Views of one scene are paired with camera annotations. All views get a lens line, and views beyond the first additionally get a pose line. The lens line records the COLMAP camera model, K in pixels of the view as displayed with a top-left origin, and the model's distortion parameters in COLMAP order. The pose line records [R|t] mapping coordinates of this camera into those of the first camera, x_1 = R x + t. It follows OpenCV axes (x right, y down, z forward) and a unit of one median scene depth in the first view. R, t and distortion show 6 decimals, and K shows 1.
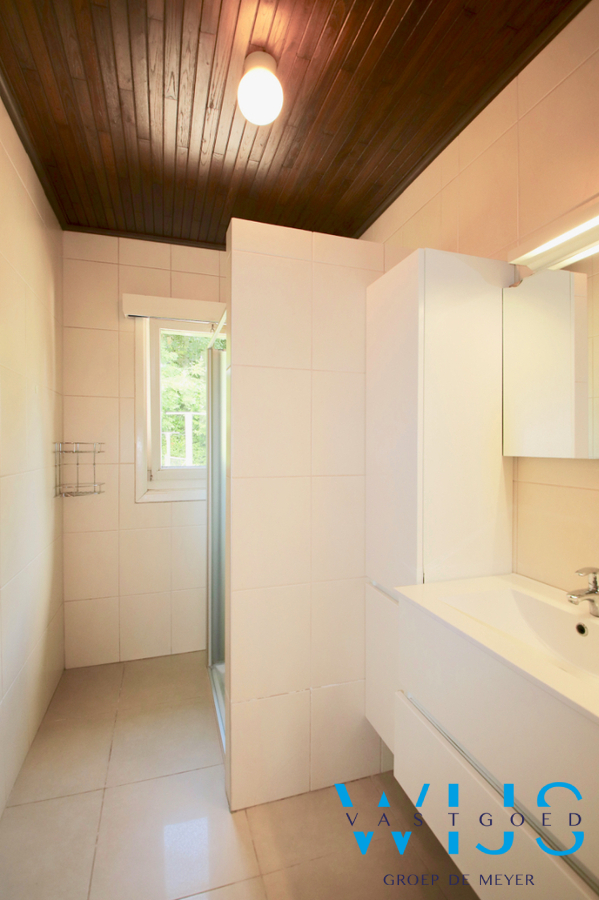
lens RADIAL K [[422.7, 0, 300.1], [0, 422.7, 447.0], [0, 0, 1]] dist [-0.003840, -0.001492]
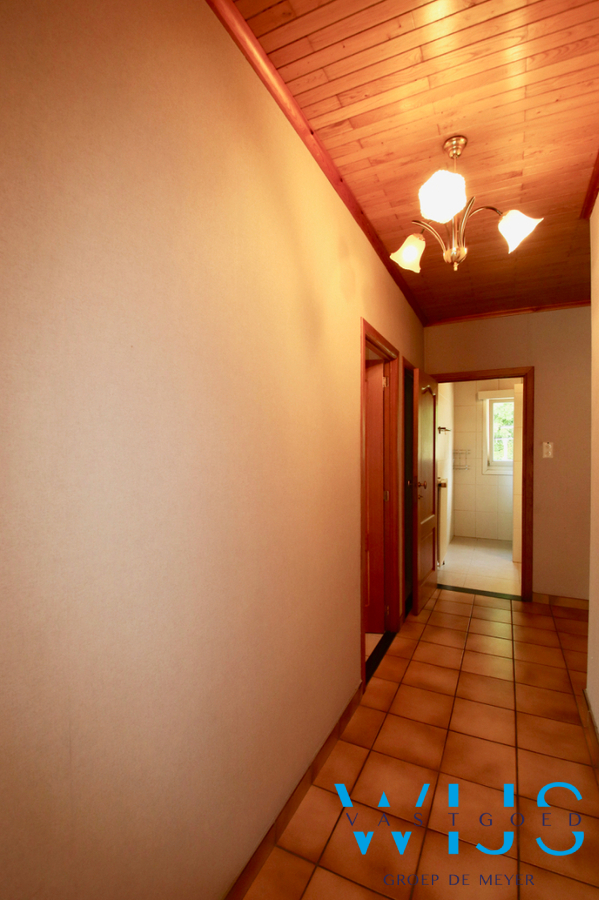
lens RADIAL K [[422.7, 0, 304.2], [0, 422.7, 448.1], [0, 0, 1]] dist [-0.003840, -0.001492]
pose [[0.712072, 0.011595, -0.702011, 0.610414], [-0.015220, 0.999884, 0.001078, -0.008707], [0.701941, 0.009917, 0.712166, -1.513364]]
